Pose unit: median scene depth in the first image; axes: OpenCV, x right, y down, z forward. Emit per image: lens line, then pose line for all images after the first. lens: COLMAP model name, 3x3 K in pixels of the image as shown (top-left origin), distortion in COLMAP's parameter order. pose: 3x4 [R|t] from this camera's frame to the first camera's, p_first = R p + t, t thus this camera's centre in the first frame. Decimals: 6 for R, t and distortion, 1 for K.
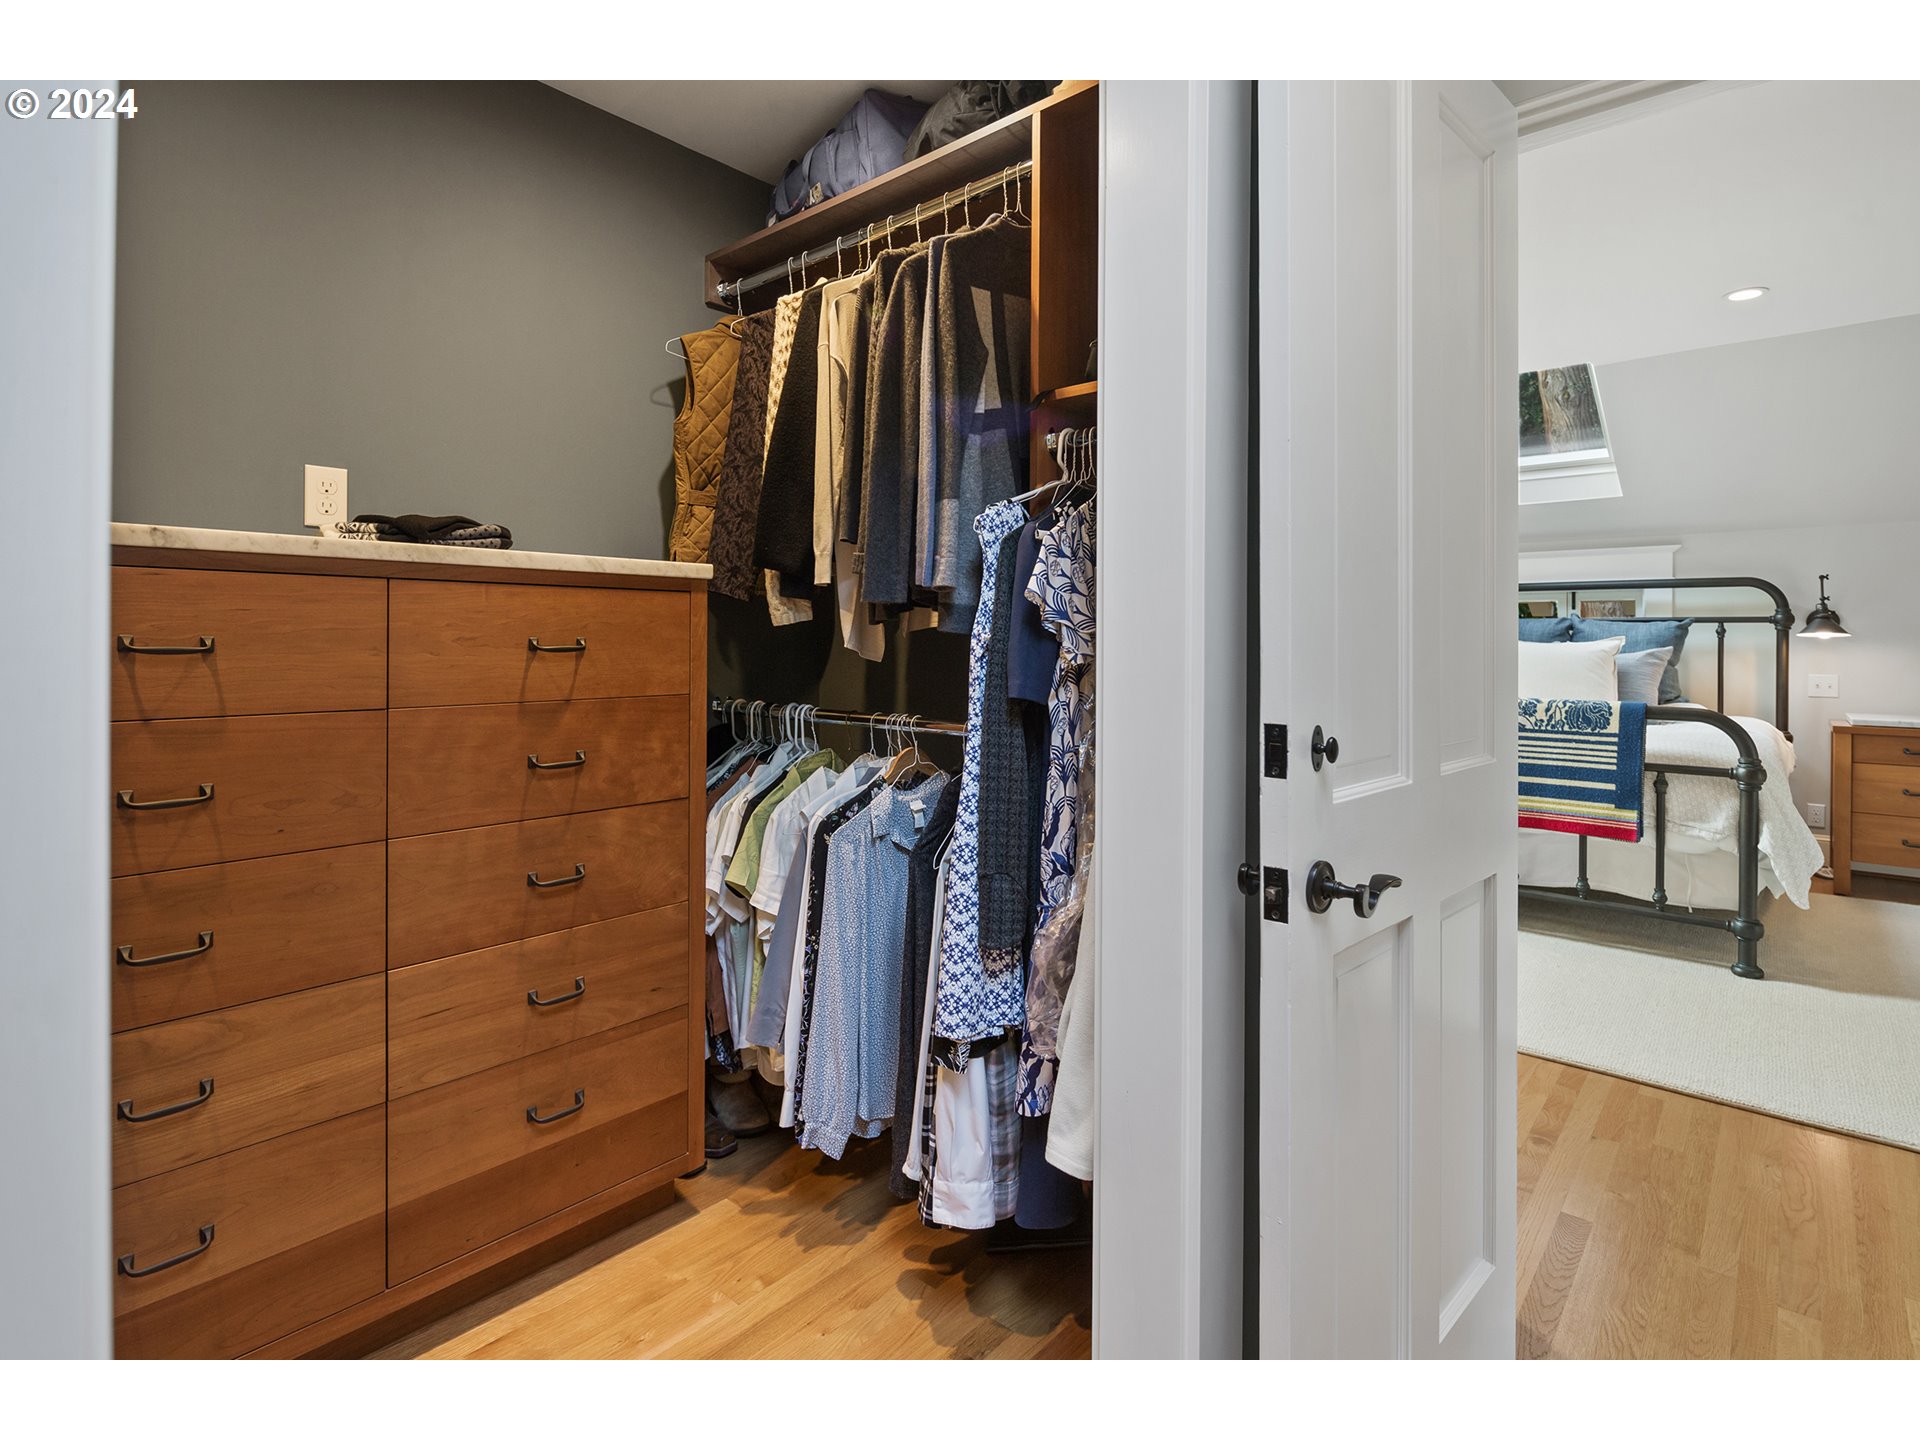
lens RADIAL K [[946.7, 0, 962.4], [0, 946.7, 643.8], [0, 0, 1]] dist [-0.003394, -0.002591]
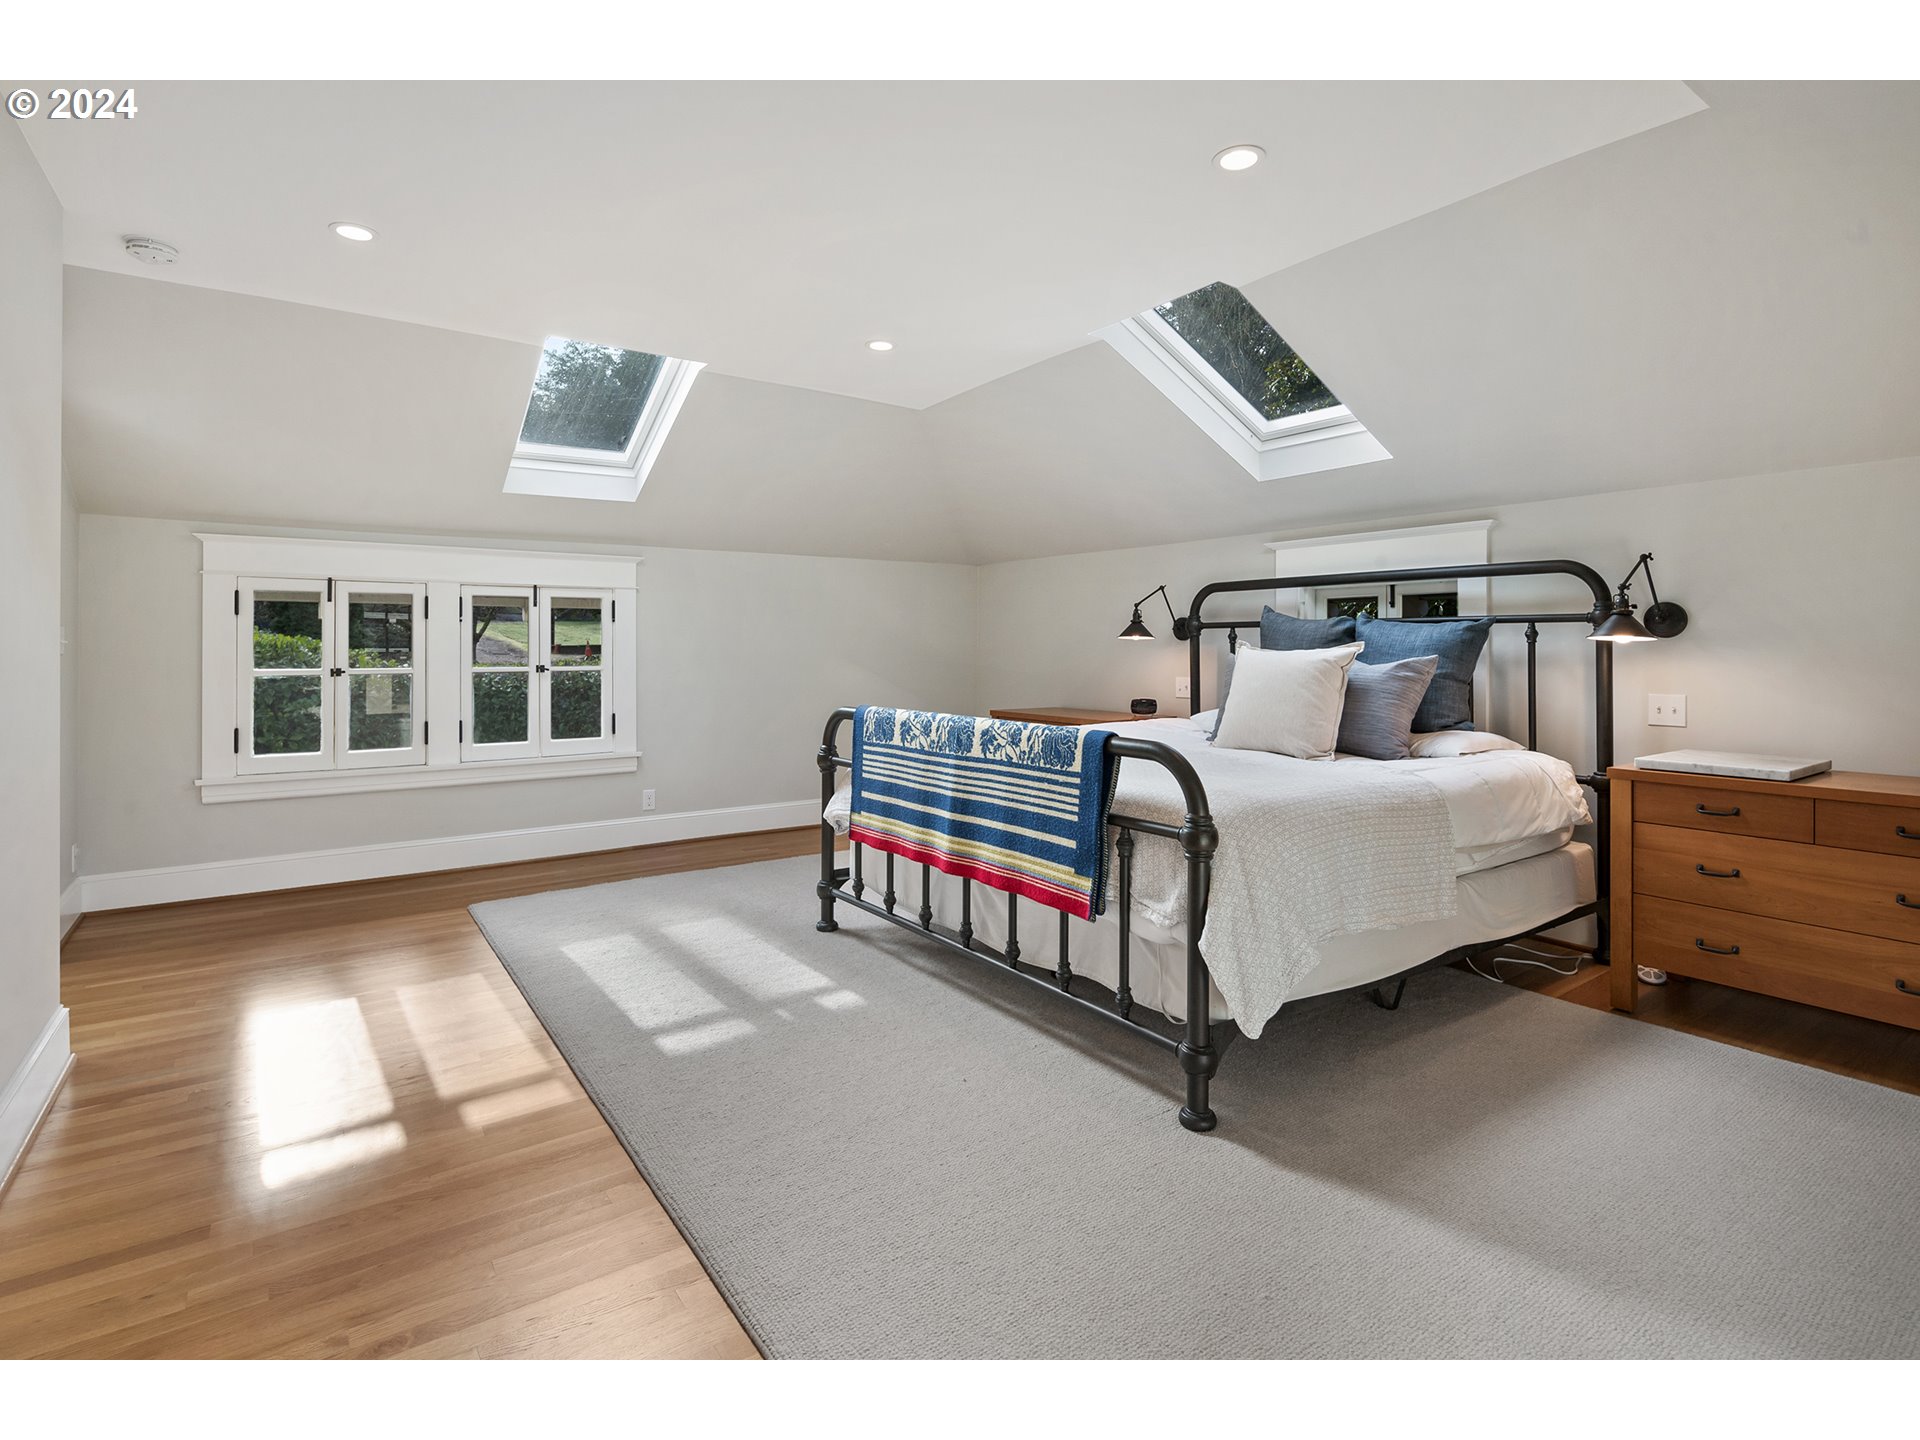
lens RADIAL K [[946.7, 0, 956.6], [0, 946.7, 637.7], [0, 0, 1]] dist [-0.003394, -0.002591]
pose [[0.972051, -0.003996, -0.234734, 0.769278], [0.001241, 0.999929, -0.011884, -0.002952], [0.234765, 0.011260, 0.971987, 0.247685]]
